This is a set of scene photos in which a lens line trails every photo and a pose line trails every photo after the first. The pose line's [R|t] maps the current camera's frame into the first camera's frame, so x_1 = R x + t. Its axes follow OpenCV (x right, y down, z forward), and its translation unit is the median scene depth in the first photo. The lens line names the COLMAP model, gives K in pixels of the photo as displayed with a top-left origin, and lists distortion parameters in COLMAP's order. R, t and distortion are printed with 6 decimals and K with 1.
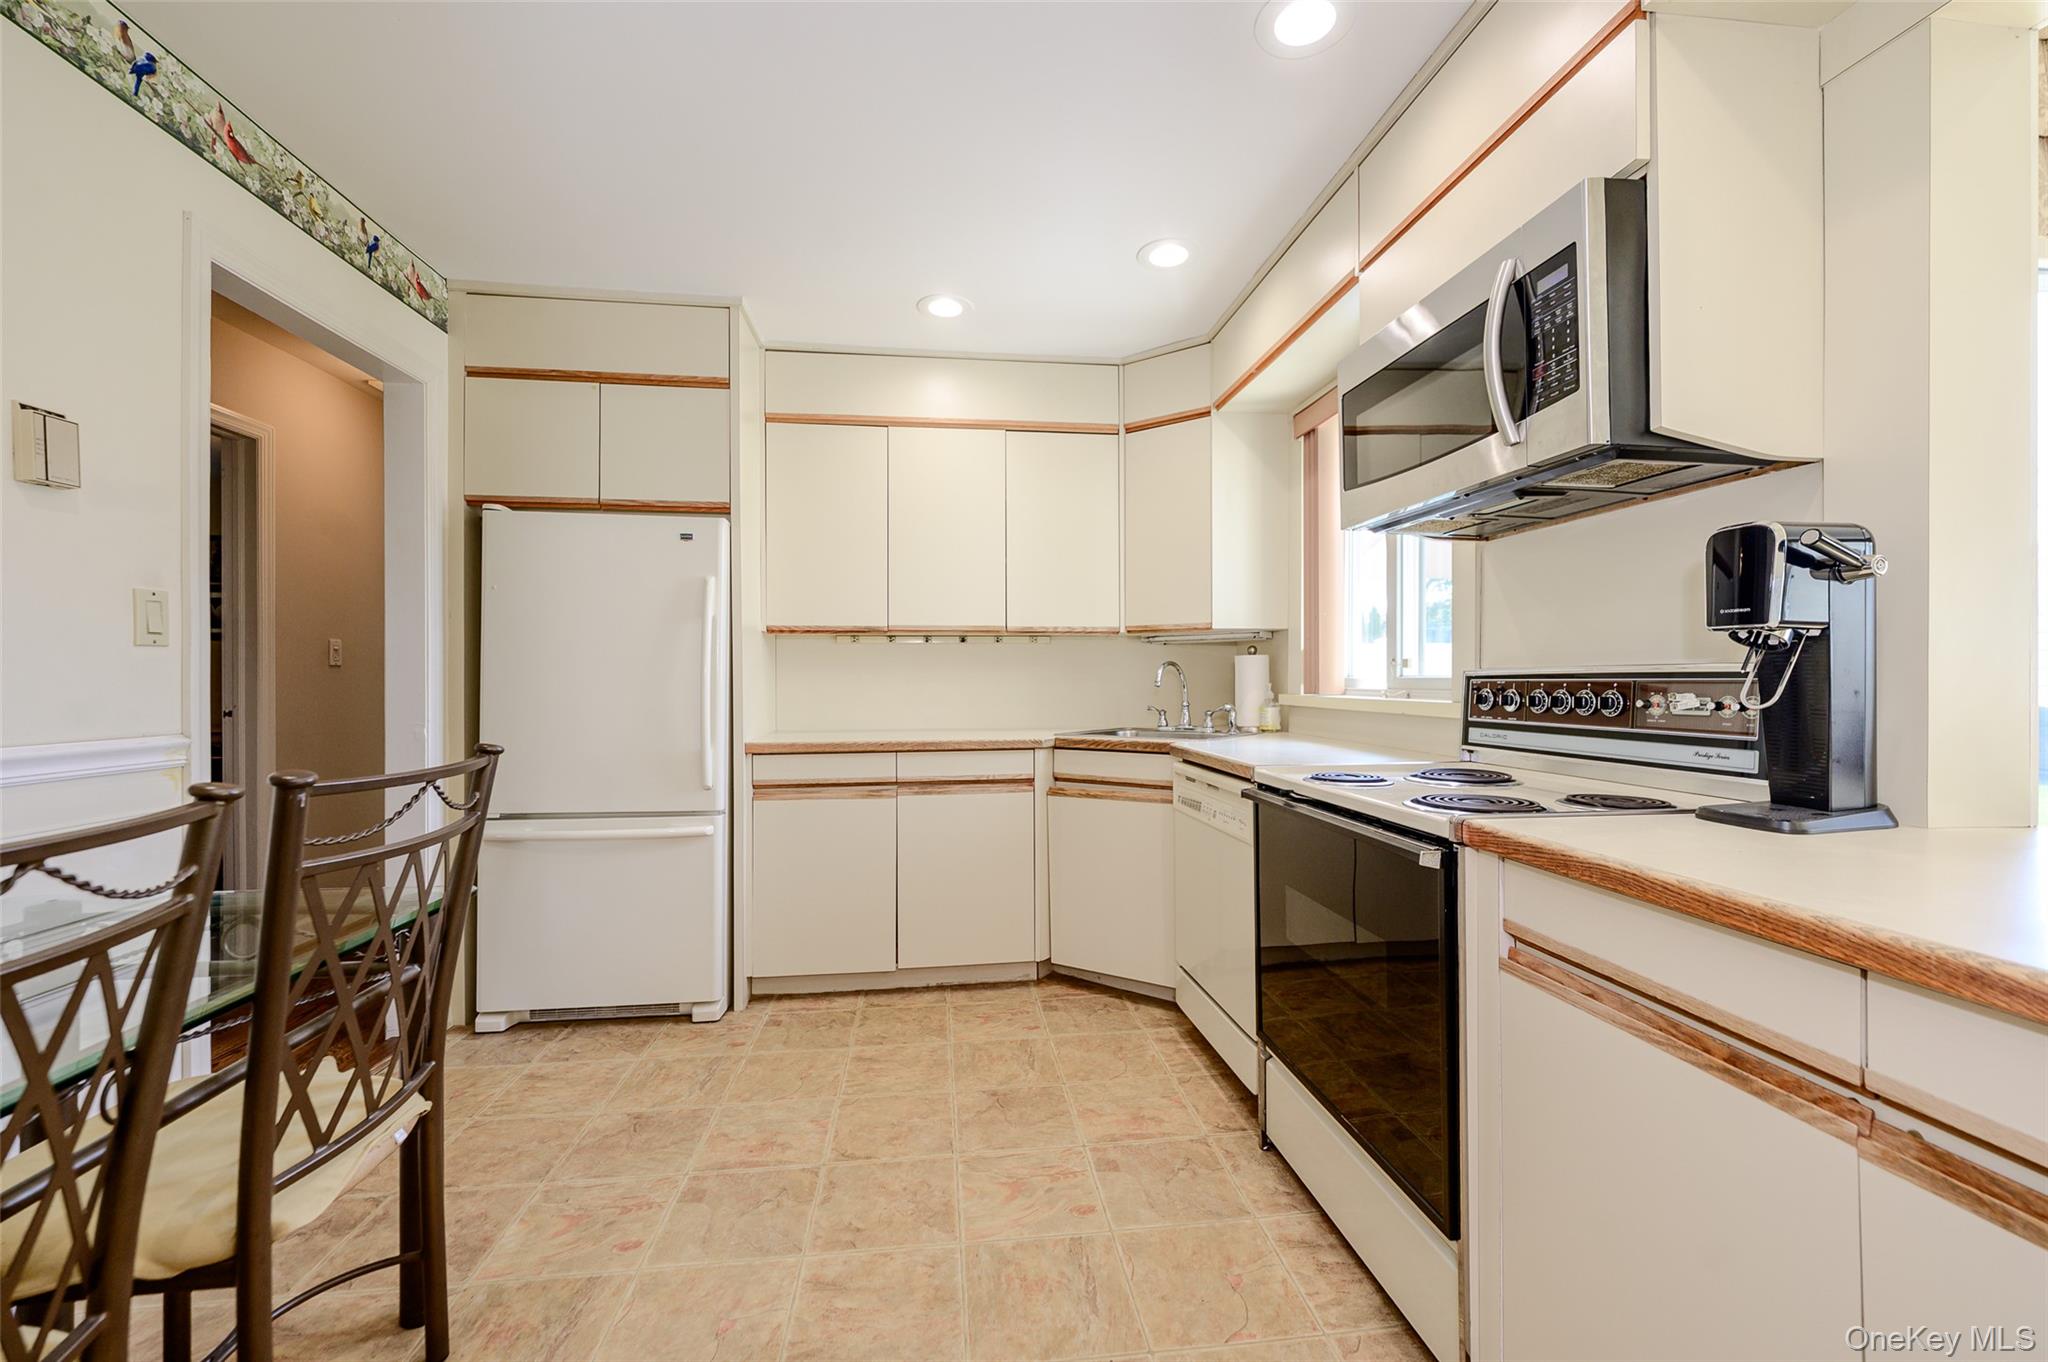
lens RADIAL K [[818.3, 0, 1030.5], [0, 818.3, 674.5], [0, 0, 1]] dist [0.000151, -0.000002]
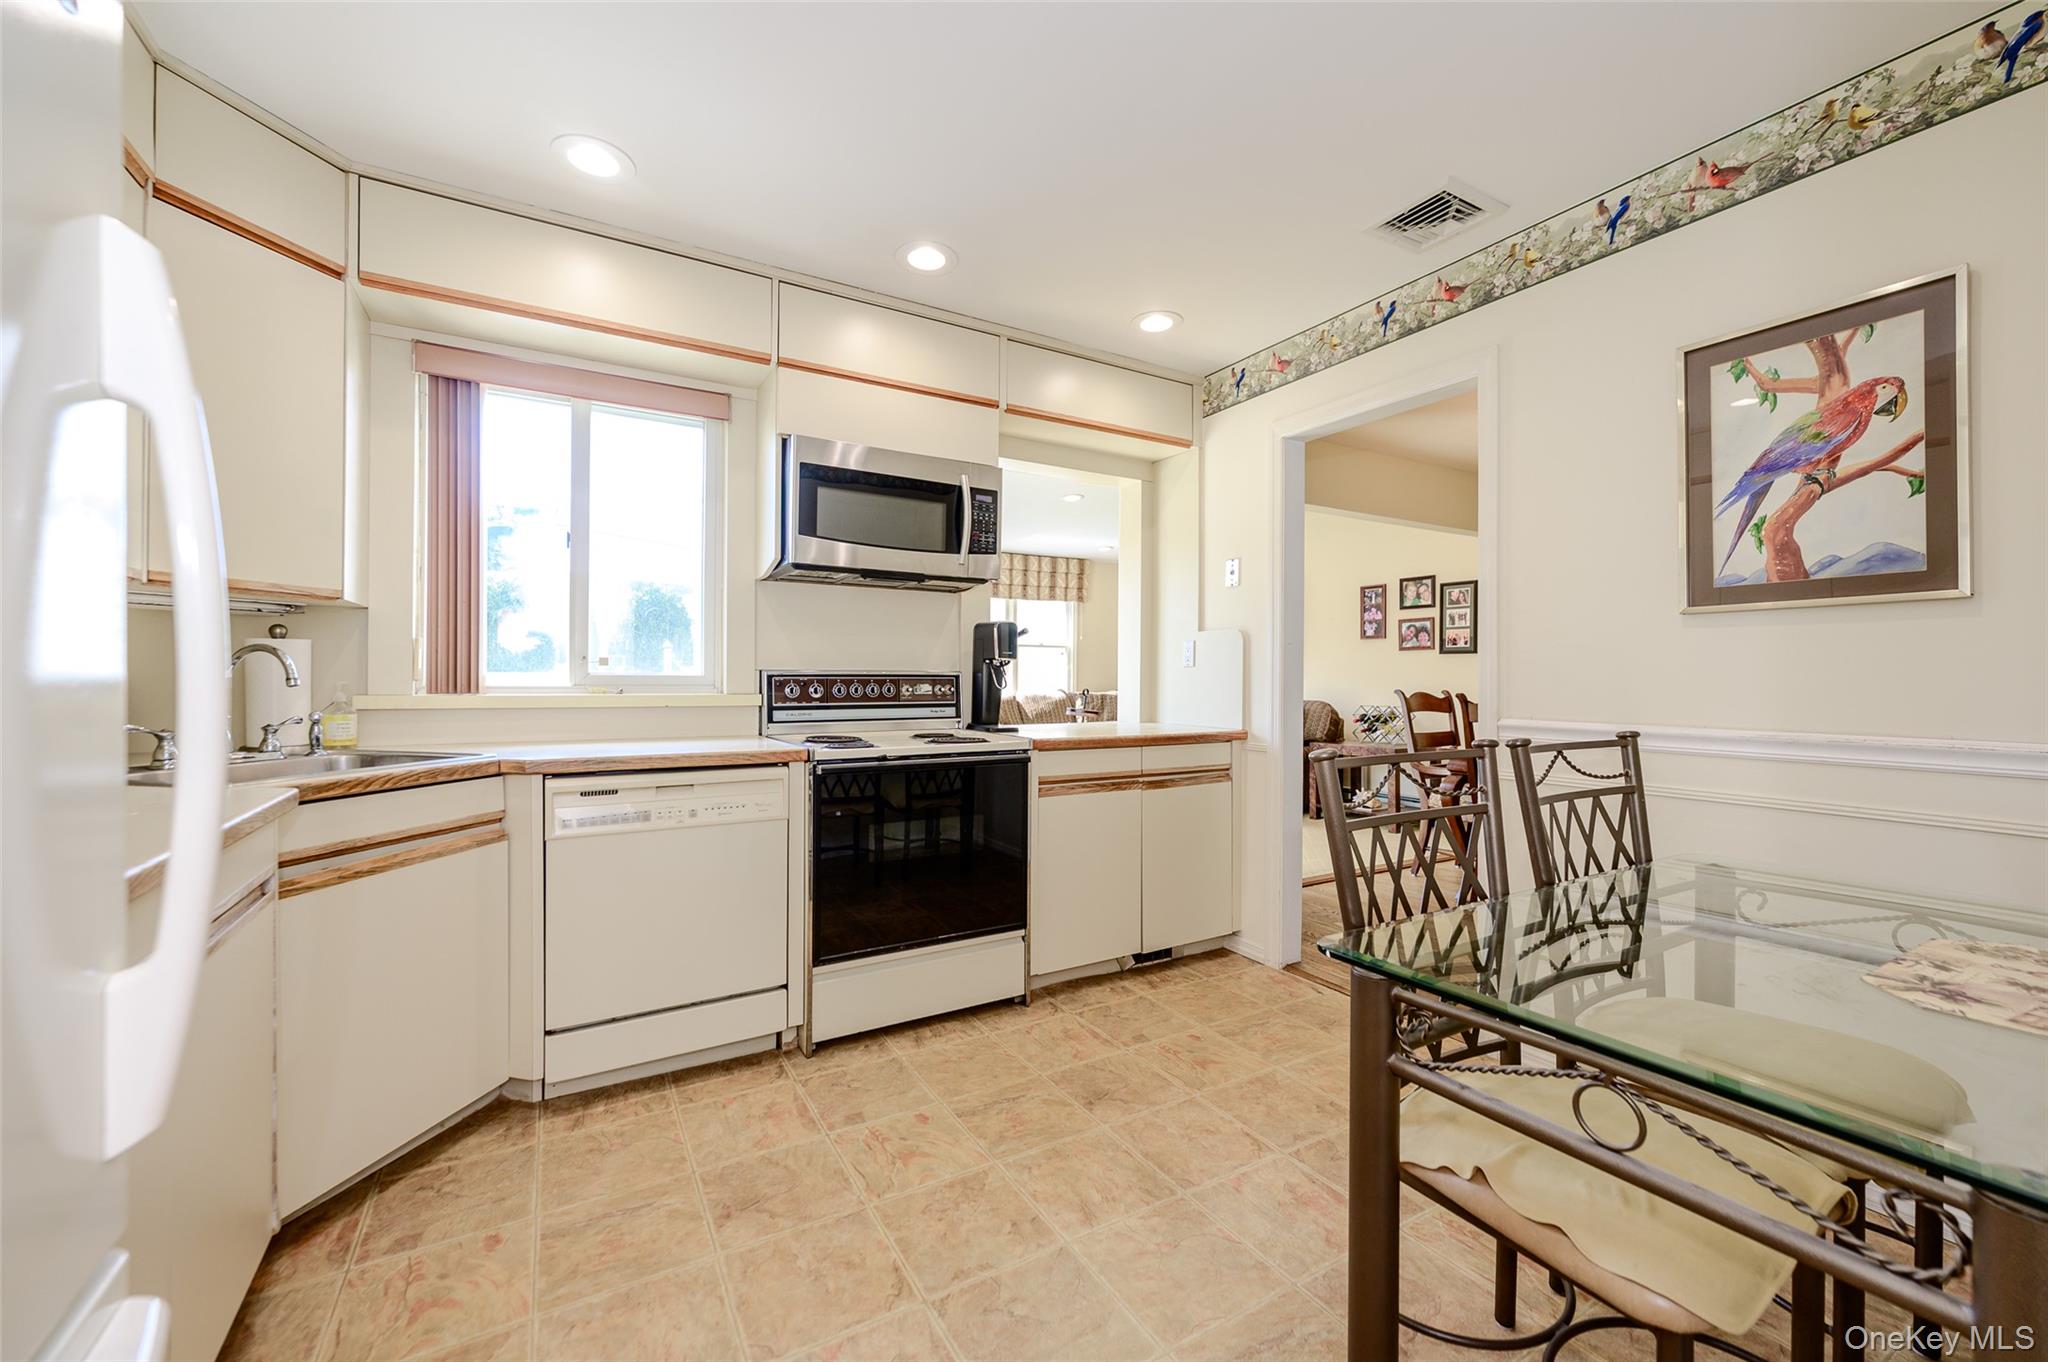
lens RADIAL K [[821.3, 0, 1025.2], [0, 821.3, 676.1], [0, 0, 1]] dist [-0.002563, 0.000091]
pose [[-0.396188, 0.004160, 0.918160, -0.945513], [-0.007833, 0.999938, -0.007911, 0.011902], [-0.918136, -0.010326, -0.396131, 1.152940]]
